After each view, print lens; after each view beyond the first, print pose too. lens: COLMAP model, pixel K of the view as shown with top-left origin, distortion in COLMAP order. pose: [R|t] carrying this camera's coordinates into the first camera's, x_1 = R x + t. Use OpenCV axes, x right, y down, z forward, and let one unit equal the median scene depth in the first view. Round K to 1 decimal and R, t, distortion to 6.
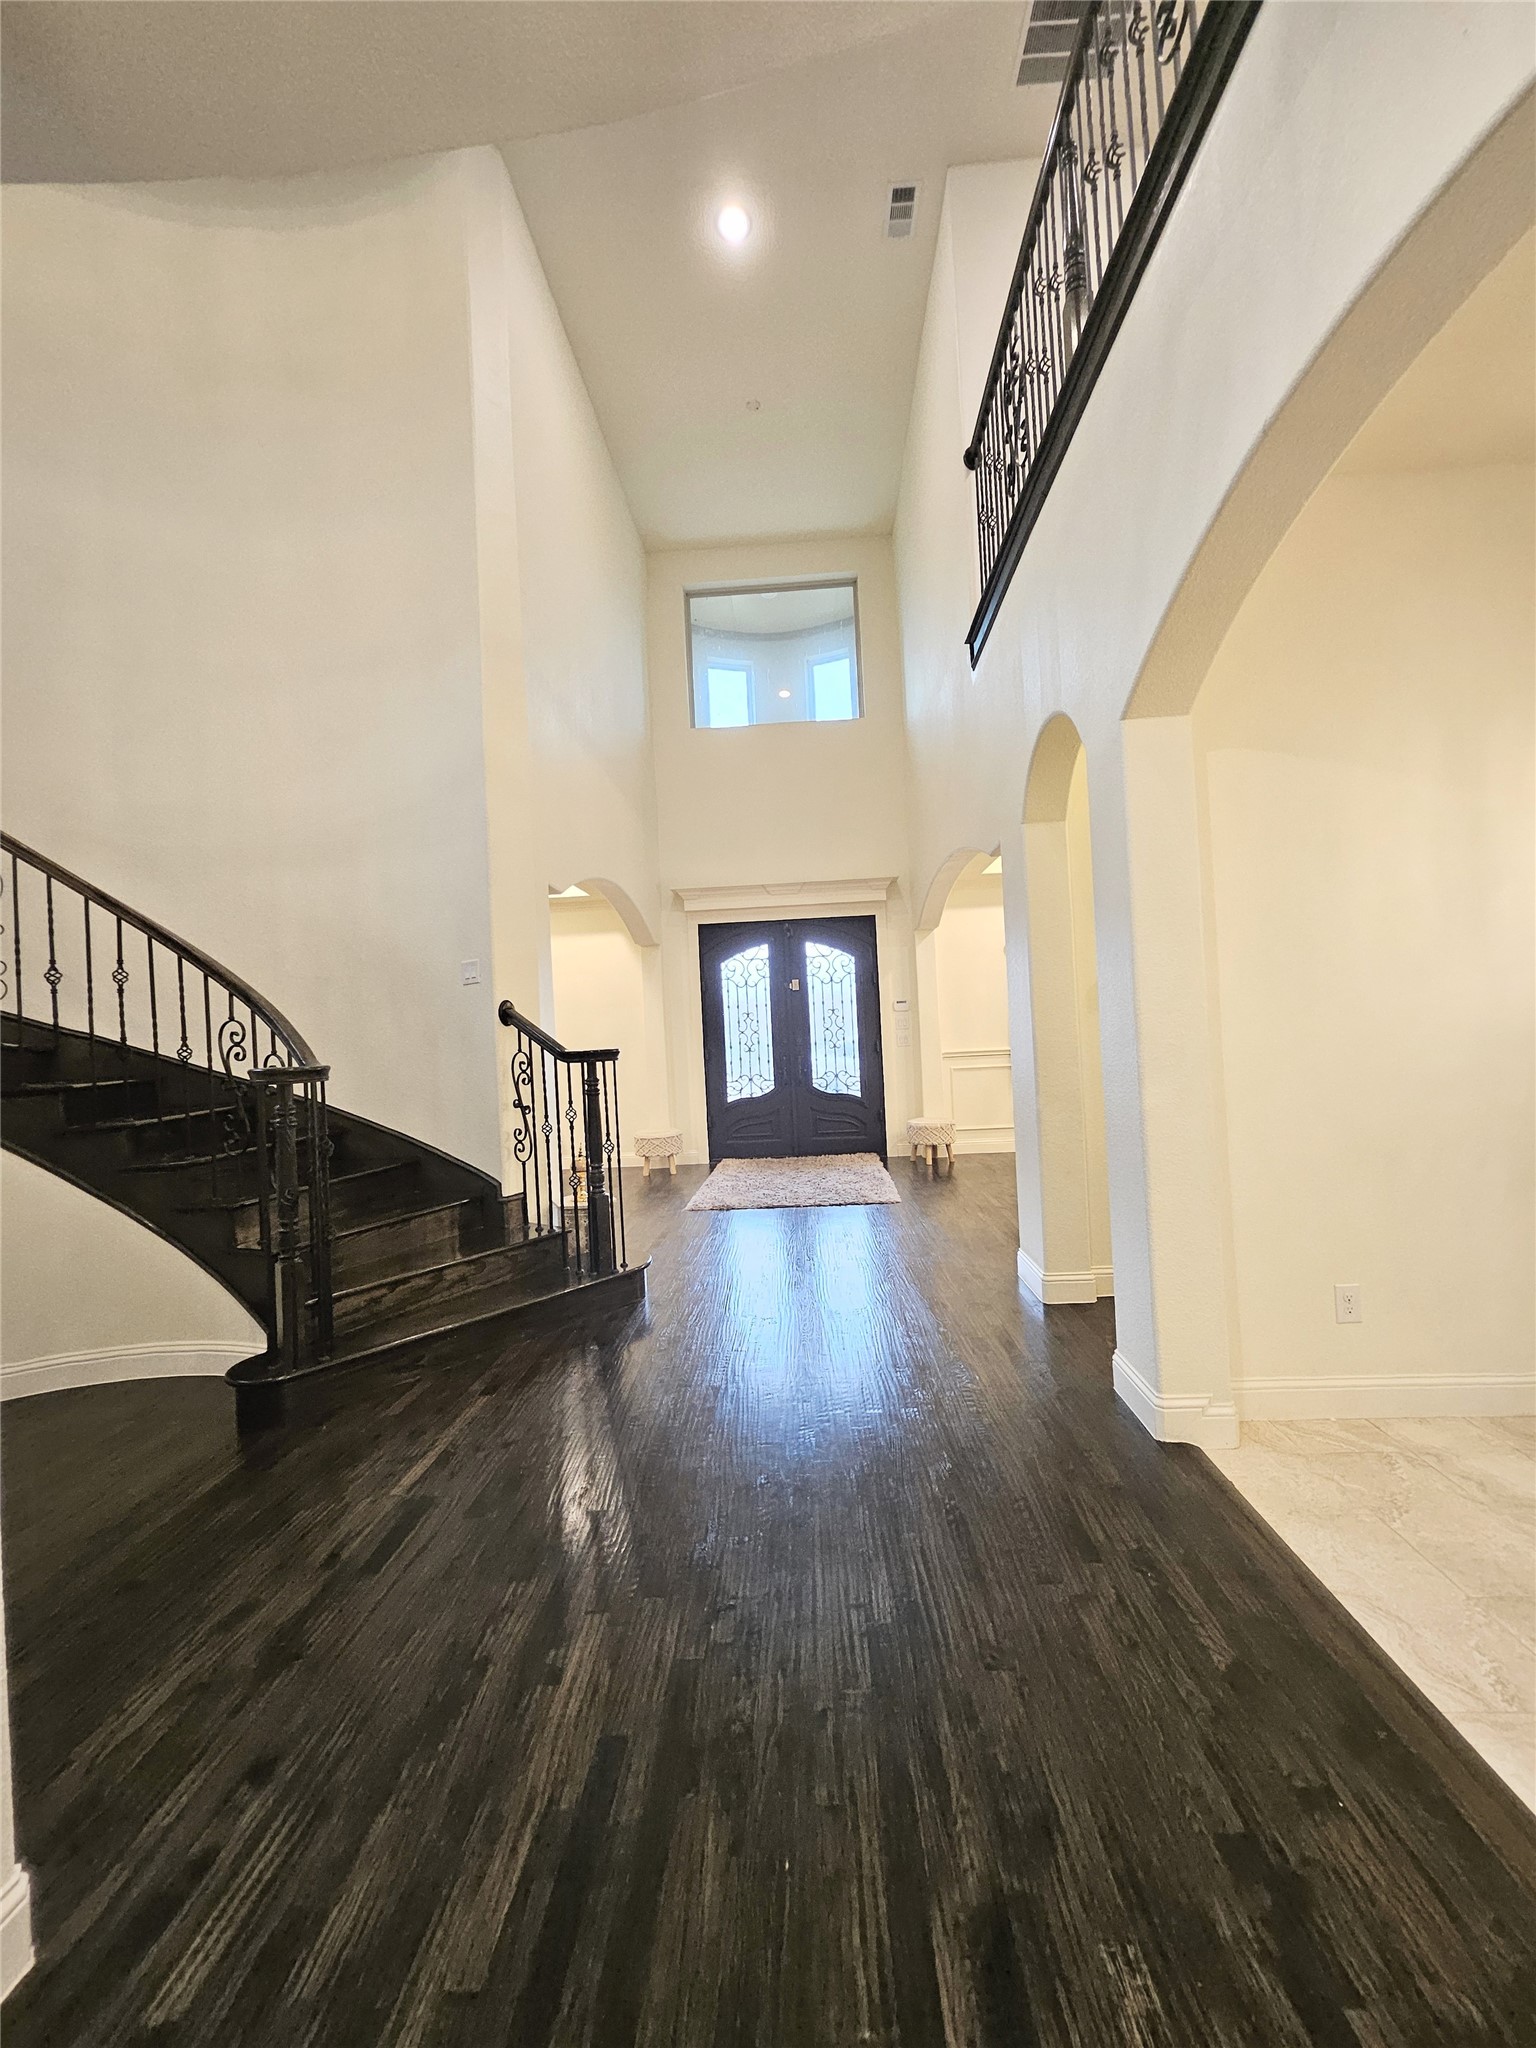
lens RADIAL K [[808.7, 0, 770.9], [0, 808.7, 1021.6], [0, 0, 1]] dist [0.003041, -0.000680]
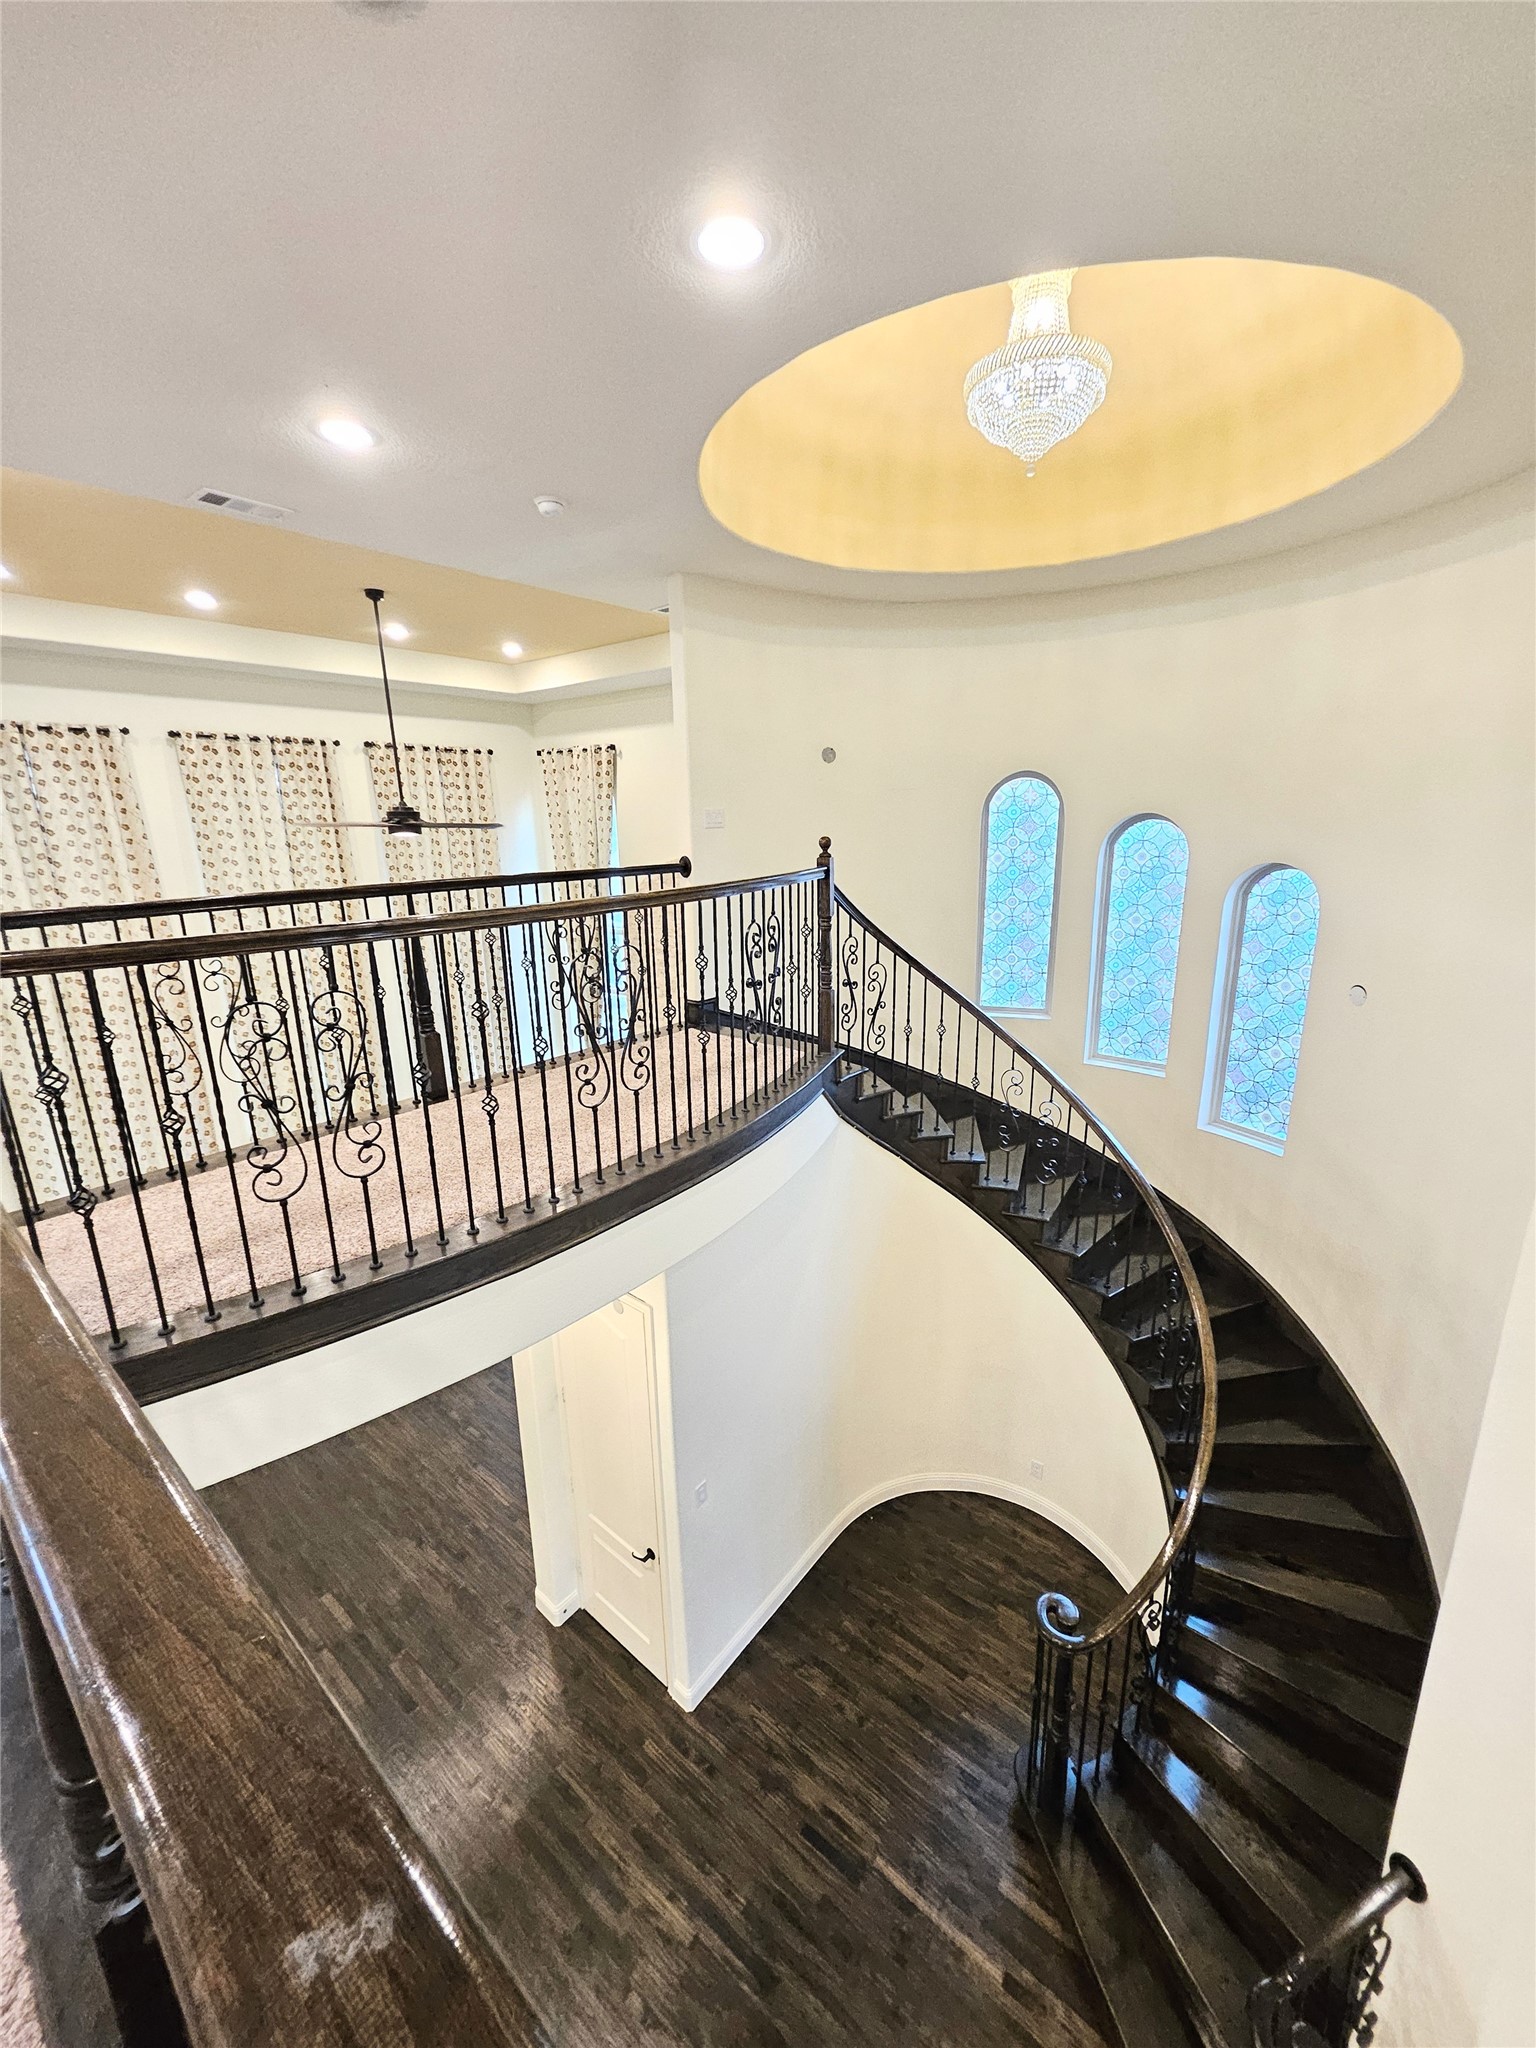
lens RADIAL K [[808.7, 0, 778.0], [0, 808.7, 1026.5], [0, 0, 1]] dist [0.003041, -0.000680]
pose [[-0.585867, 0.256384, -0.768783, 0.500501], [0.055061, 0.959039, 0.277872, -1.581574], [0.808535, 0.120466, -0.575985, 1.698569]]
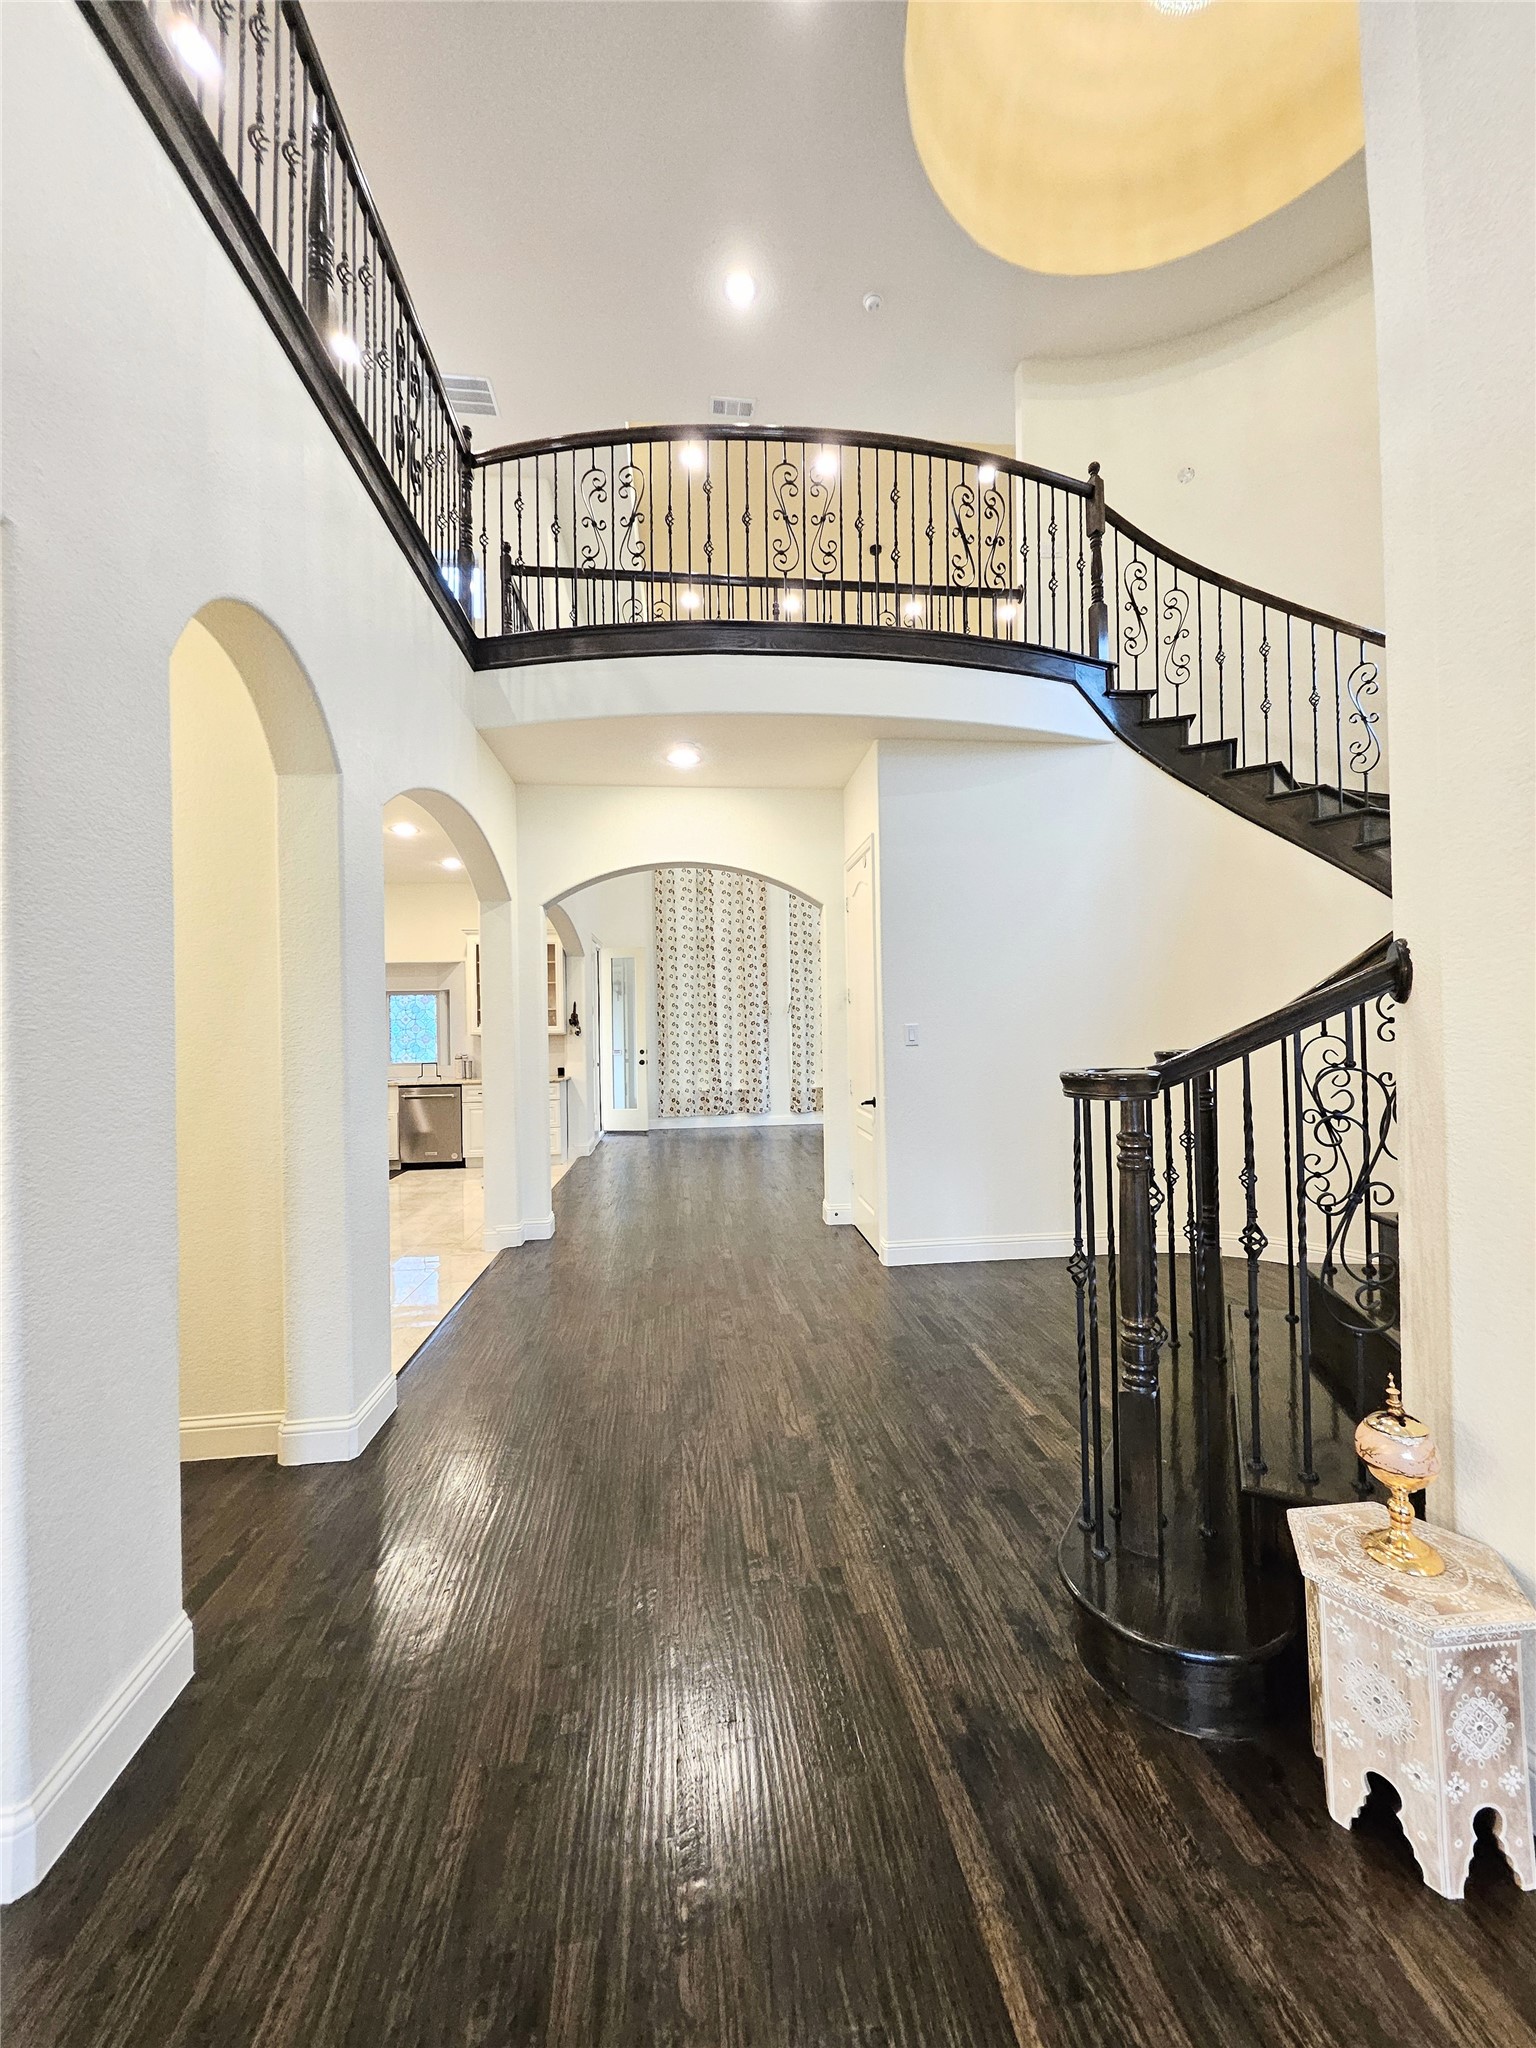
lens RADIAL K [[808.7, 0, 767.4], [0, 808.7, 1017.5], [0, 0, 1]] dist [0.003041, -0.000680]
pose [[-0.985064, 0.062430, -0.160470, 0.100505], [0.064979, 0.997830, -0.010676, -0.008000], [0.159455, -0.020944, -0.986983, 2.583458]]
